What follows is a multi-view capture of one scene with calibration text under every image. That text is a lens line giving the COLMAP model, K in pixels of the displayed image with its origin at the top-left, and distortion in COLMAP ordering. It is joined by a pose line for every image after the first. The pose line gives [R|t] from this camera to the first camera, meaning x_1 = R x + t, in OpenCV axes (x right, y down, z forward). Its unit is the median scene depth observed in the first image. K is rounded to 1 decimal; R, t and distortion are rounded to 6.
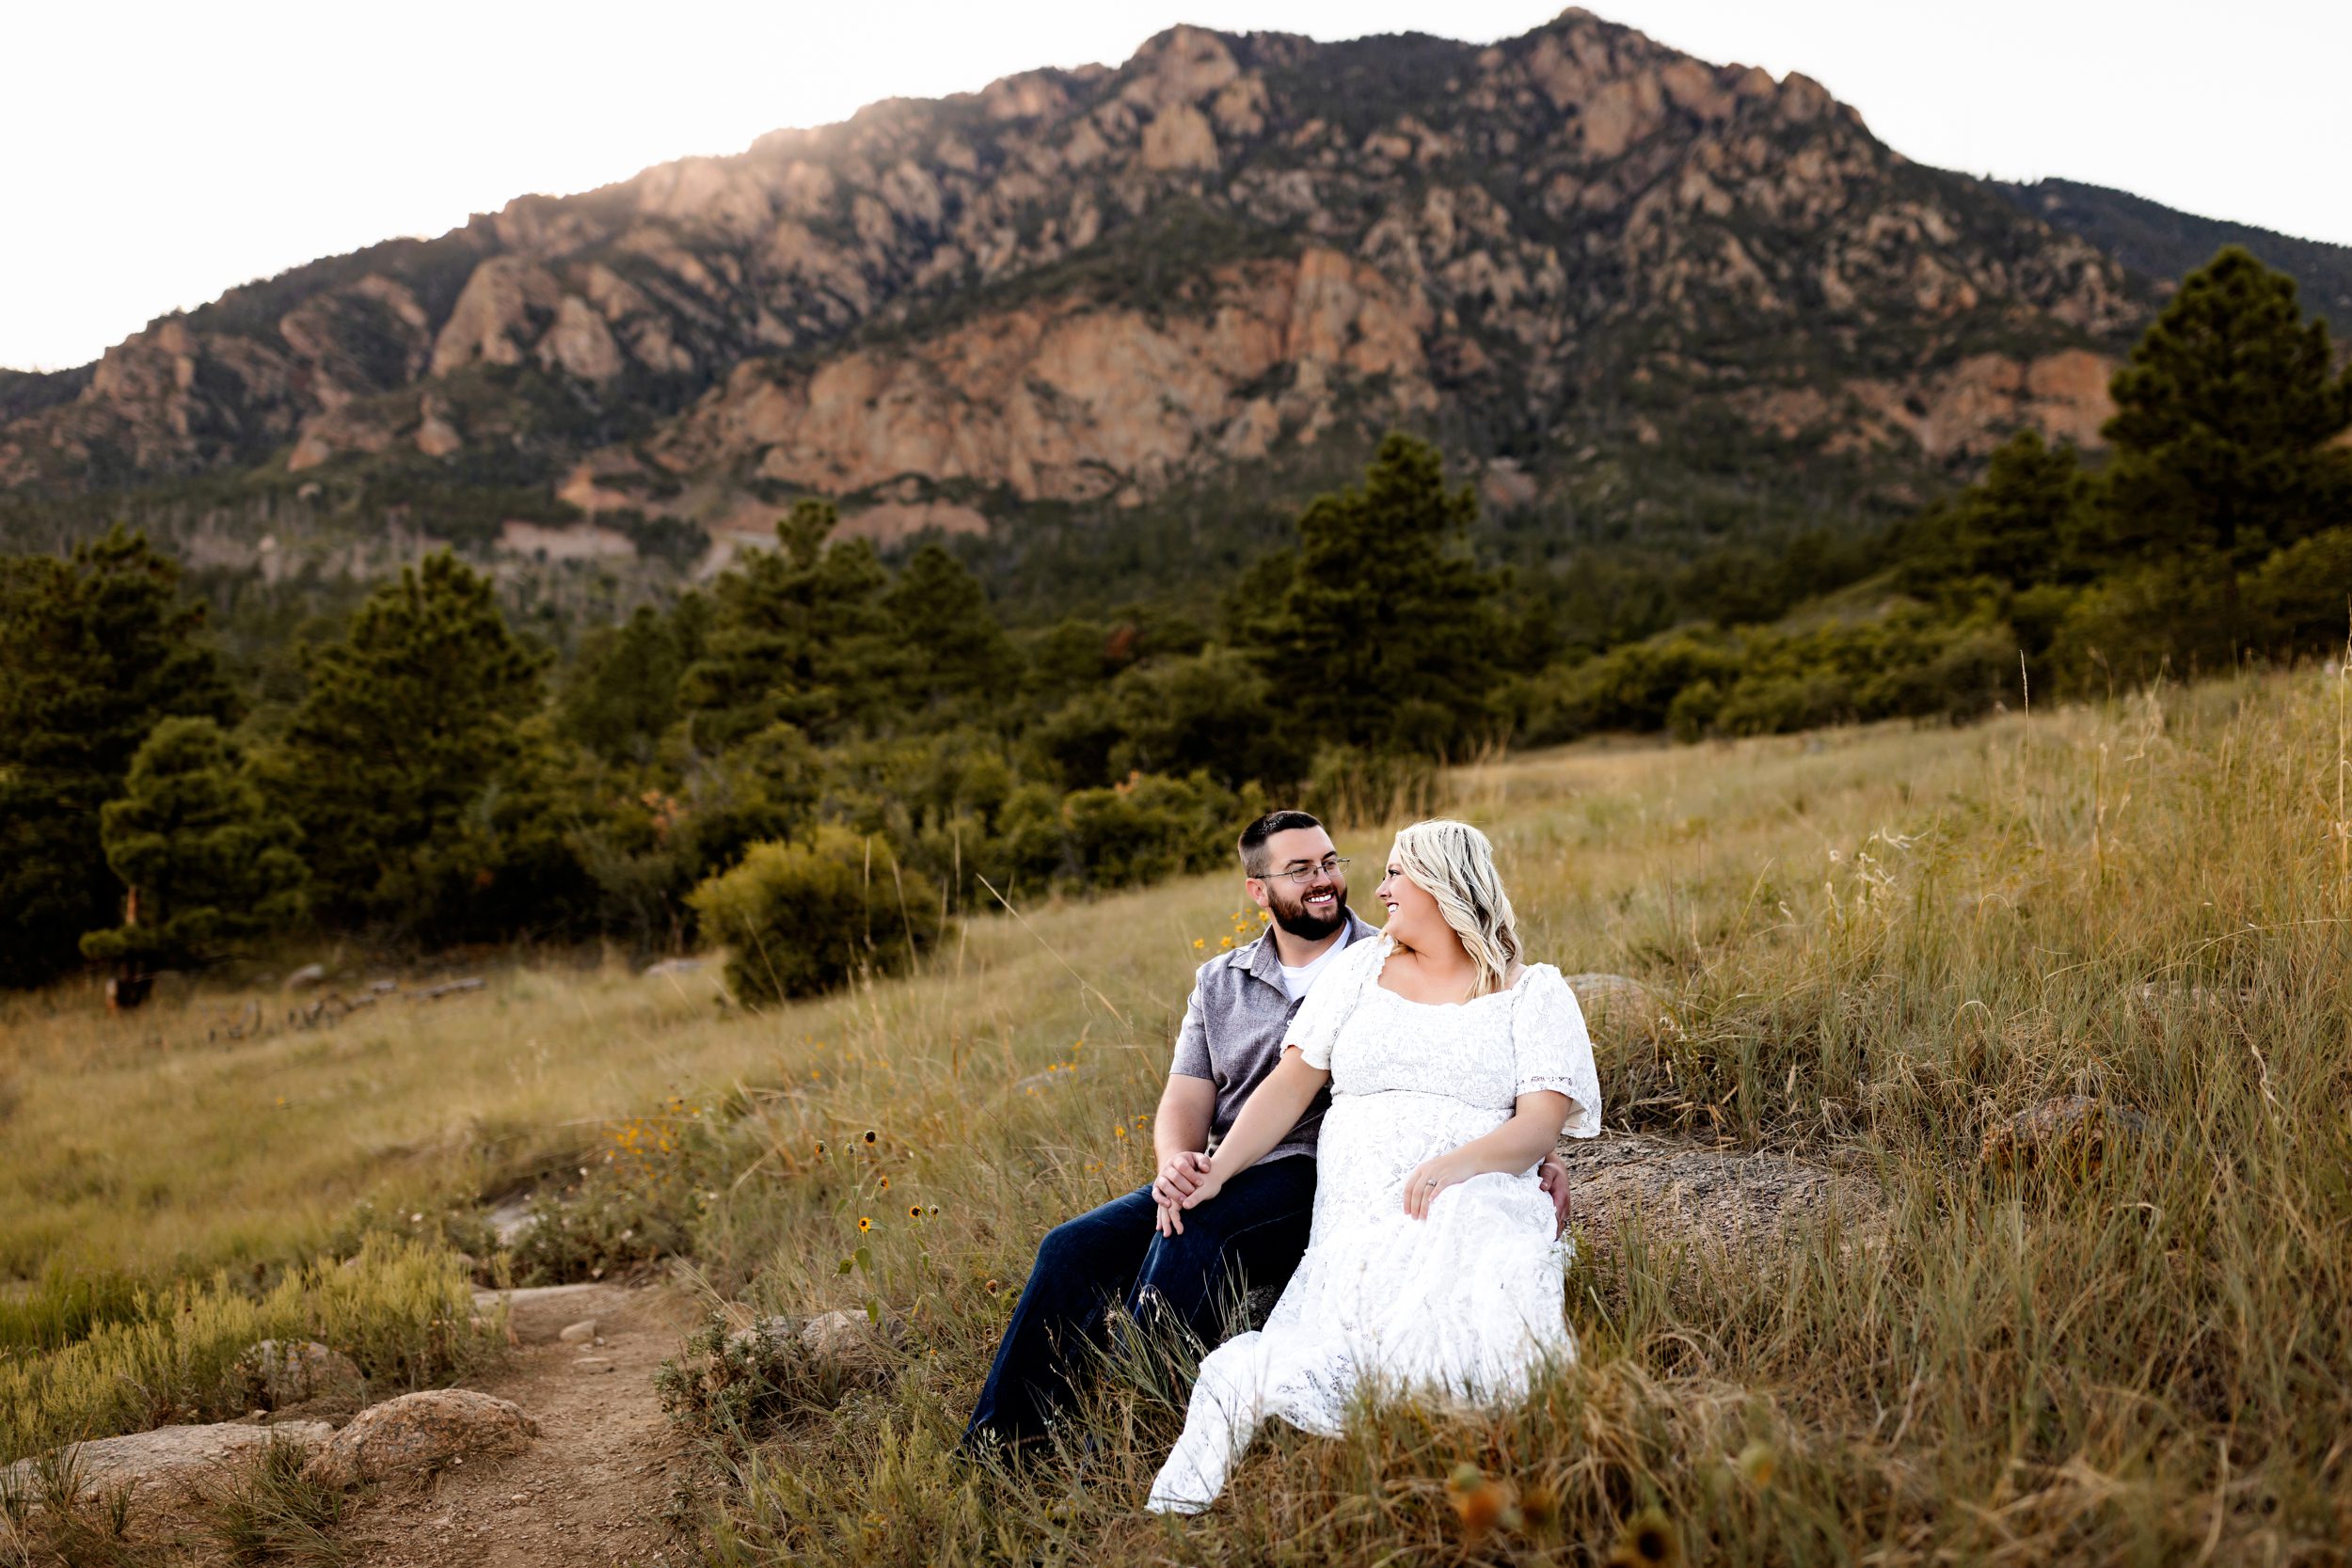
lens RADIAL K [[2257.0, 0, 1159.0], [0, 2257.0, 800.9], [0, 0, 1]] dist [0.009729, -0.014085]
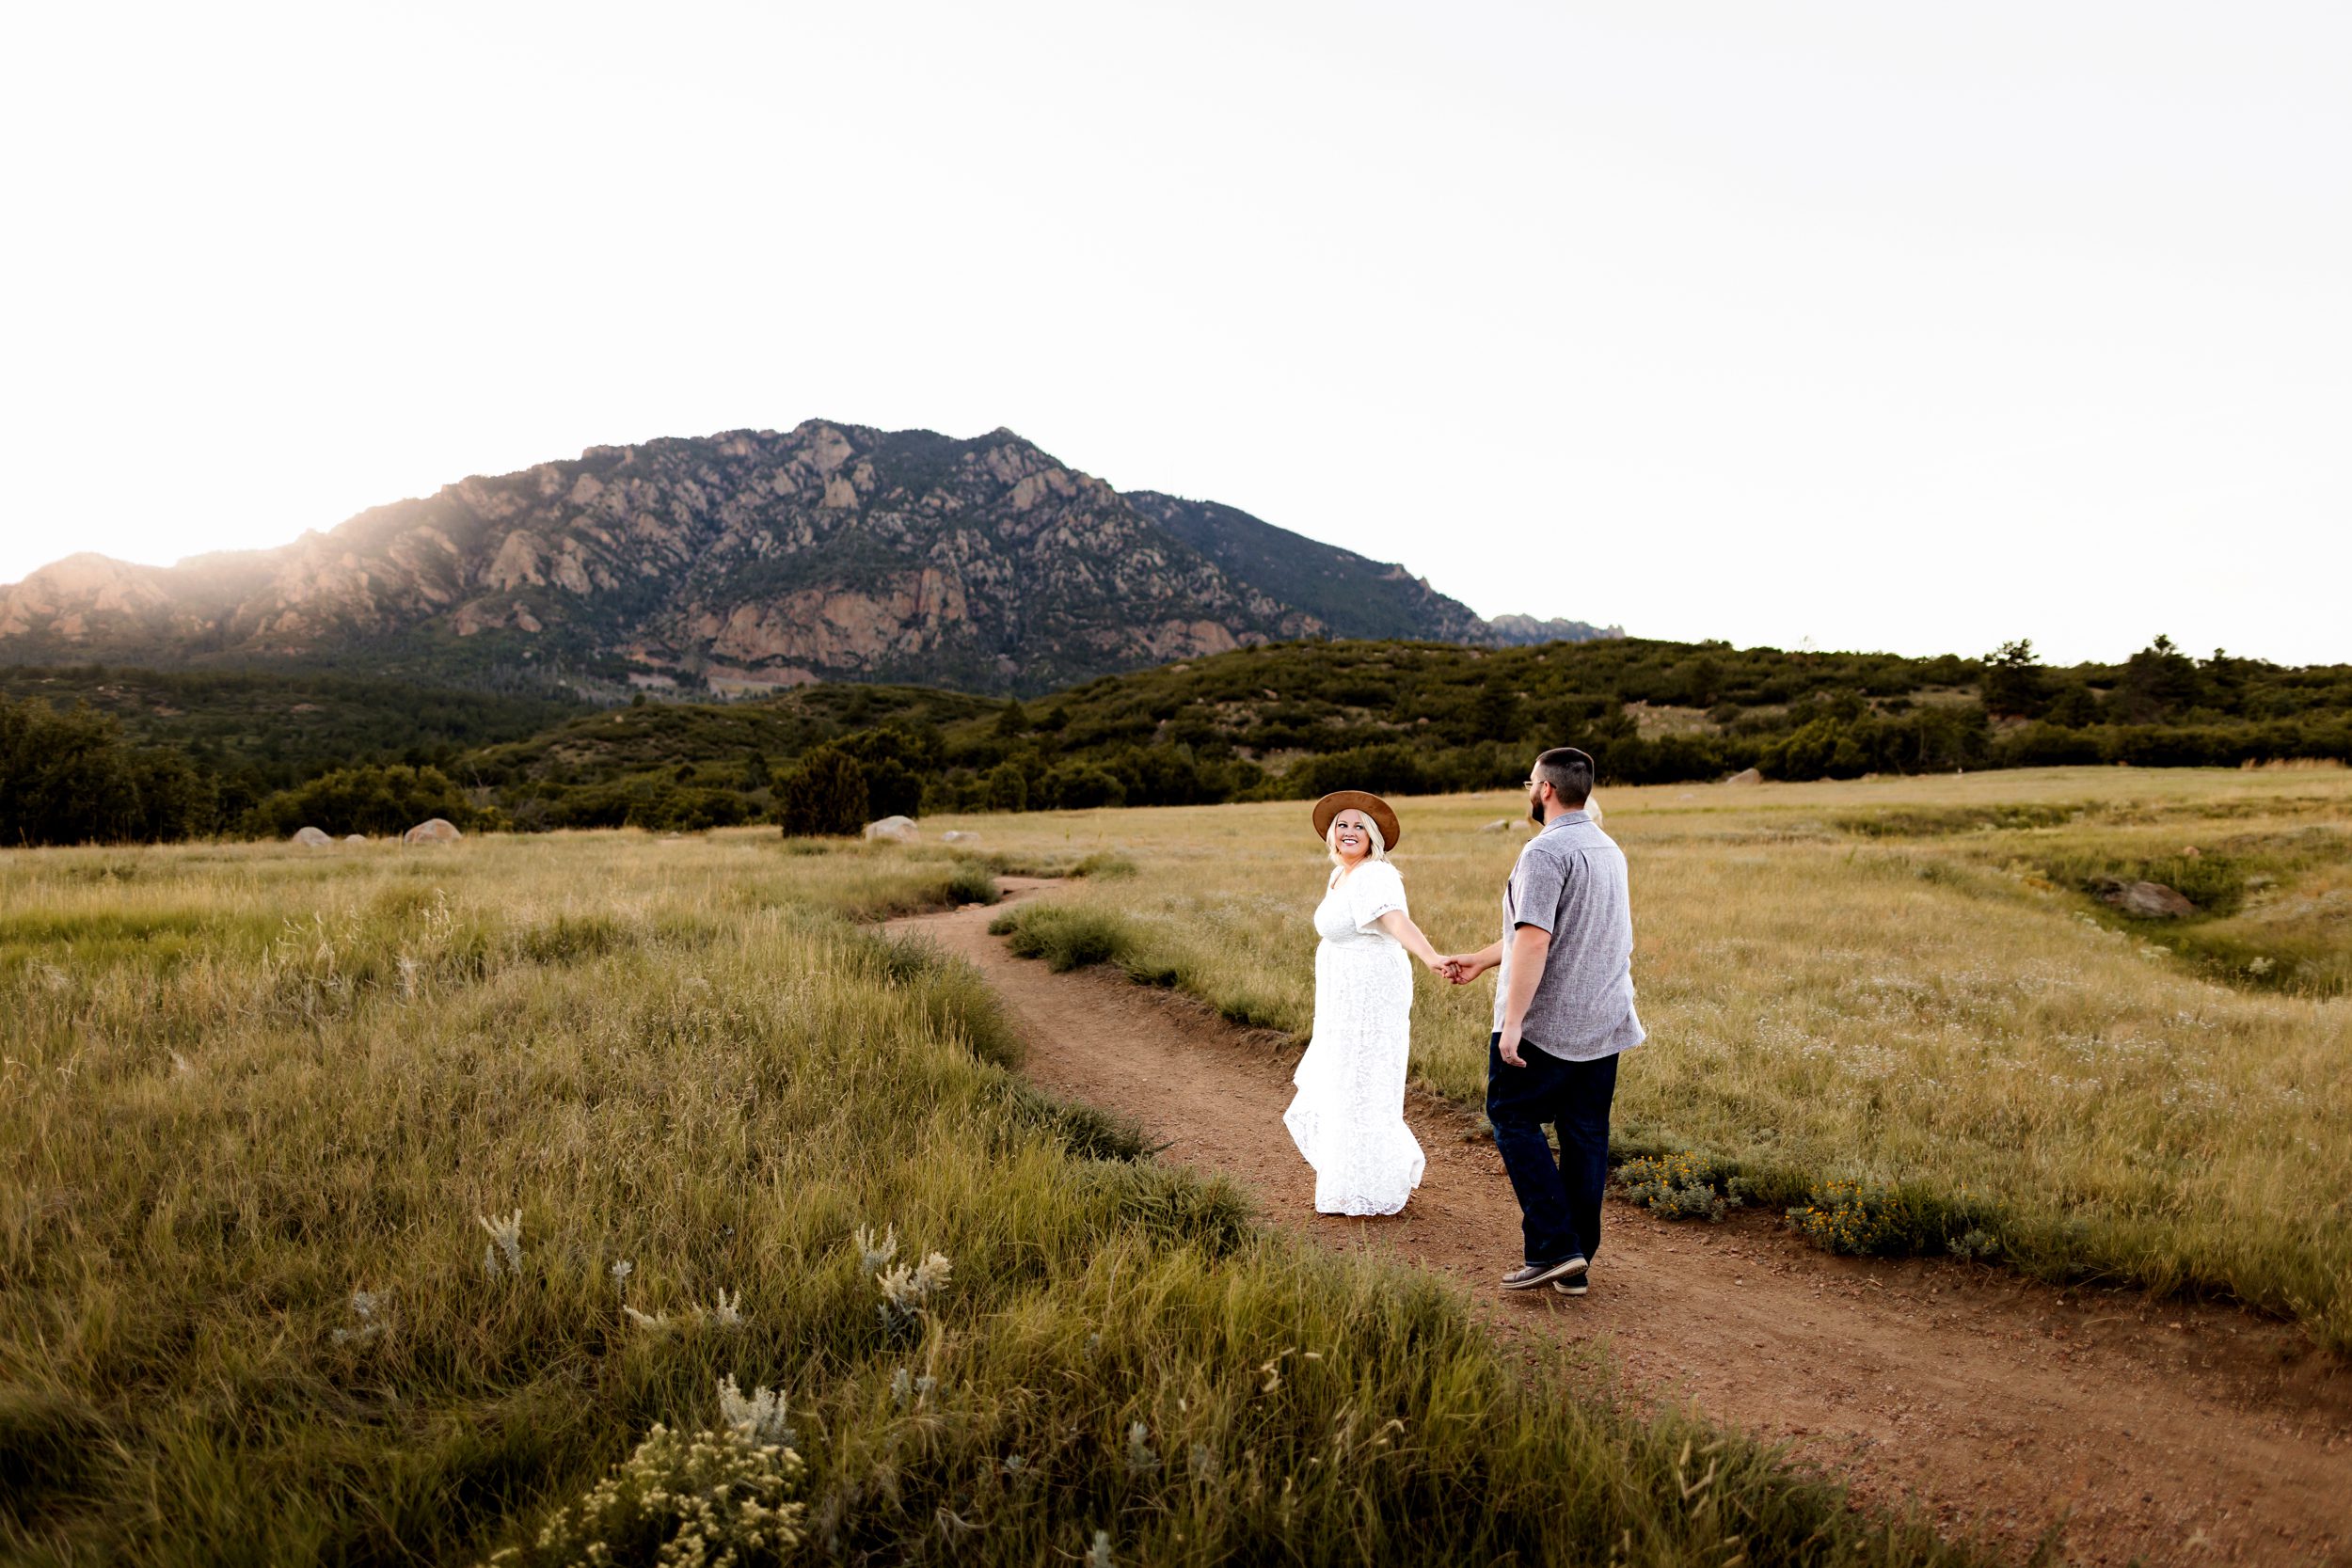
lens RADIAL K [[2257.0, 0, 1159.0], [0, 2257.0, 800.9], [0, 0, 1]] dist [0.009729, -0.014085]
pose [[0.945568, 0.003289, 0.325408, -0.517635], [0.000044, 0.999948, -0.010234, 0.045311], [-0.325424, 0.009691, 0.945518, -1.507681]]
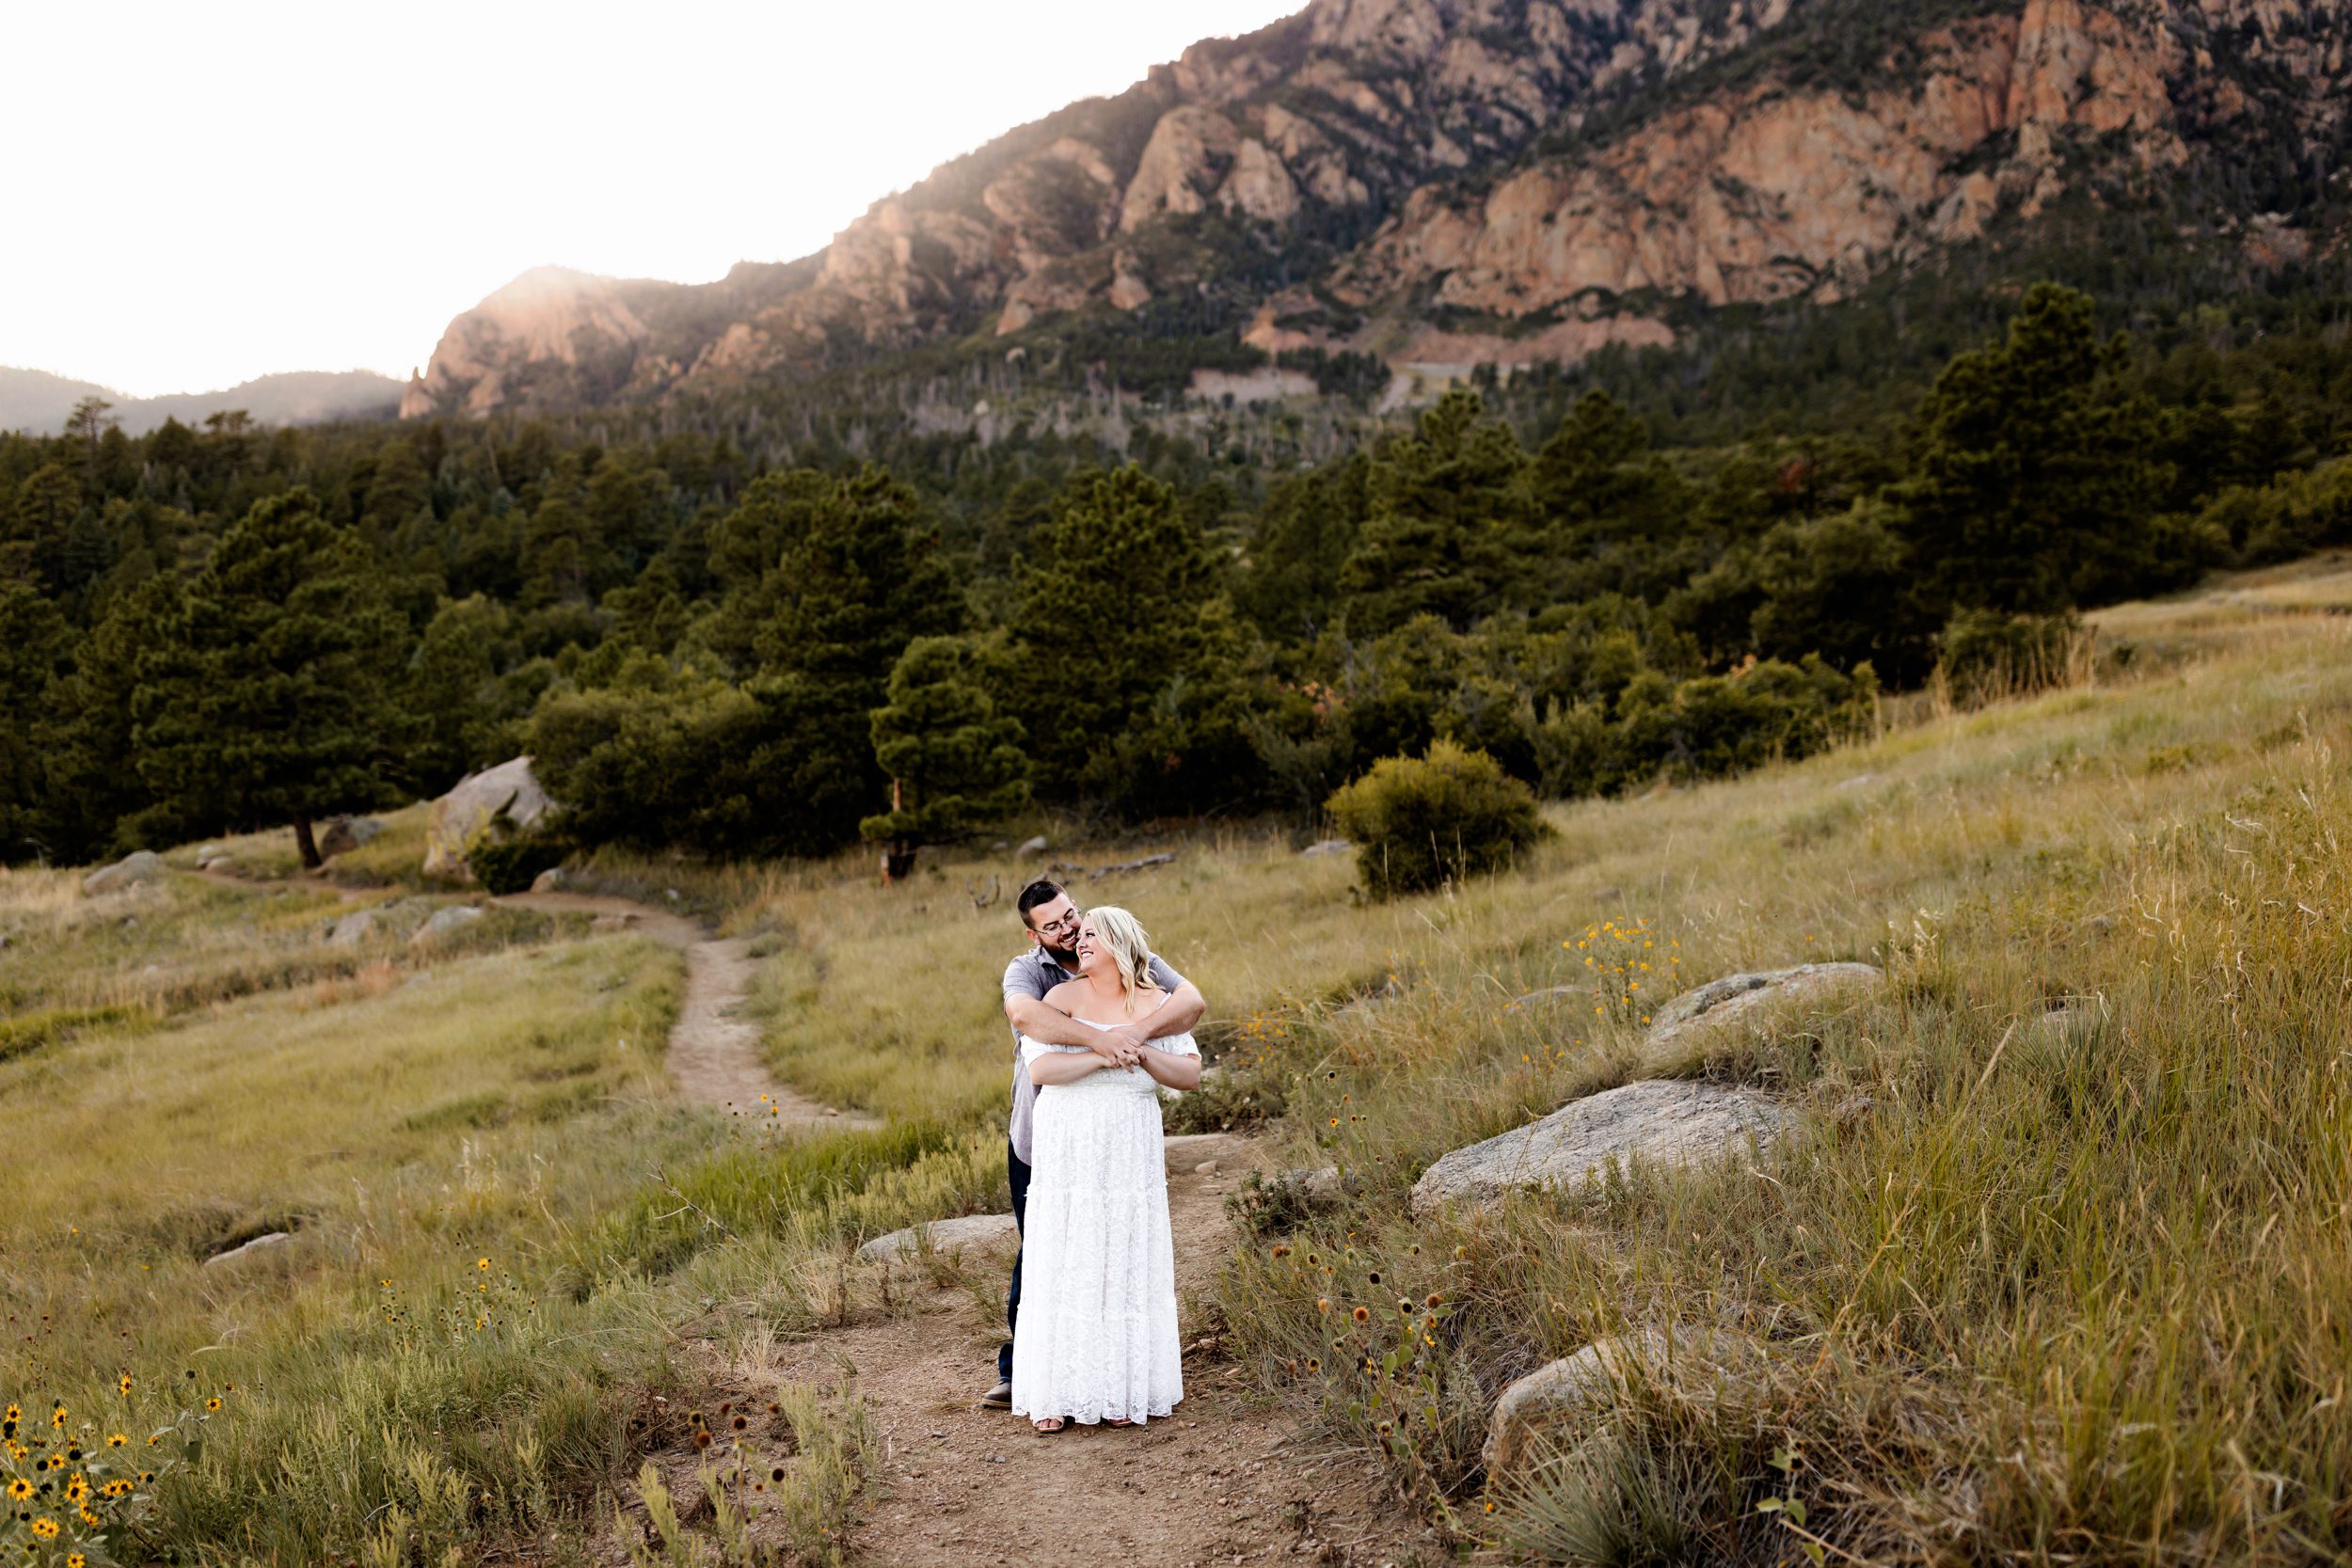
lens RADIAL K [[2248.4, 0, 1113.4], [0, 2248.4, 840.1], [0, 0, 1]] dist [0.003085, -0.002194]
pose [[0.947996, -0.008455, -0.318171, 0.001216], [0.038287, 0.995418, 0.087624, -0.000881], [0.315972, -0.095249, 0.943975, -0.003181]]
